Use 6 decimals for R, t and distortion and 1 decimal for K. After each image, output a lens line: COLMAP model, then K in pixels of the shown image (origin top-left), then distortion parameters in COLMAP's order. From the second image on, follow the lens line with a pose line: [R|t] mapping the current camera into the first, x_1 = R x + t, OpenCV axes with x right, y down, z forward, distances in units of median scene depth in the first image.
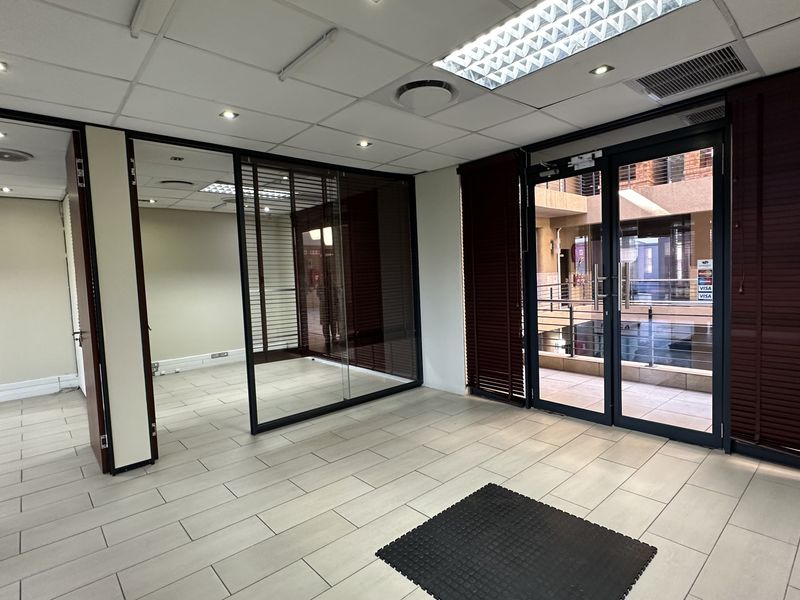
lens RADIAL K [[421.1, 0, 400.0], [0, 421.1, 300.0], [0, 0, 1]] dist [0.000642, -0.000127]
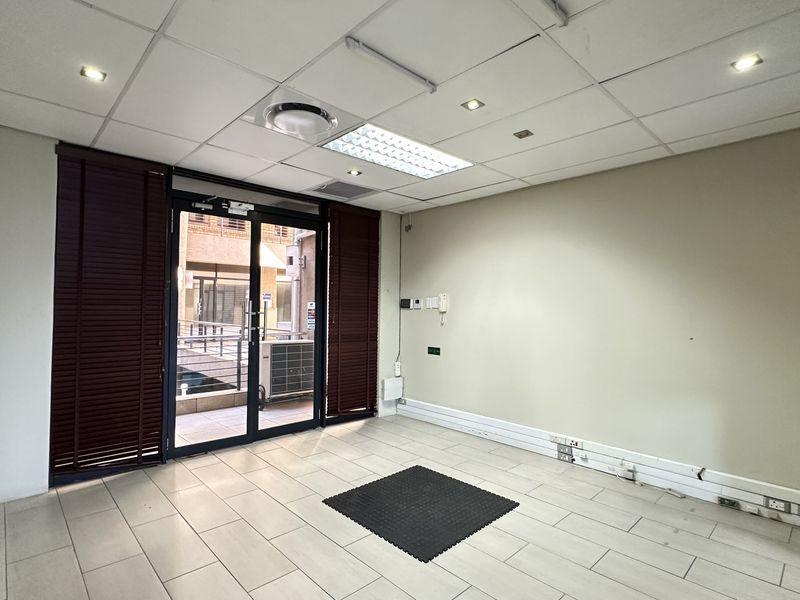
lens RADIAL K [[421.1, 0, 400.0], [0, 421.1, 300.0], [0, 0, 1]] dist [0.000642, -0.000127]
pose [[-0.024199, 0.058301, 0.998006, -0.680578], [0.049374, 0.997149, -0.057053, -0.002184], [-0.998487, 0.047895, -0.027008, 0.621580]]
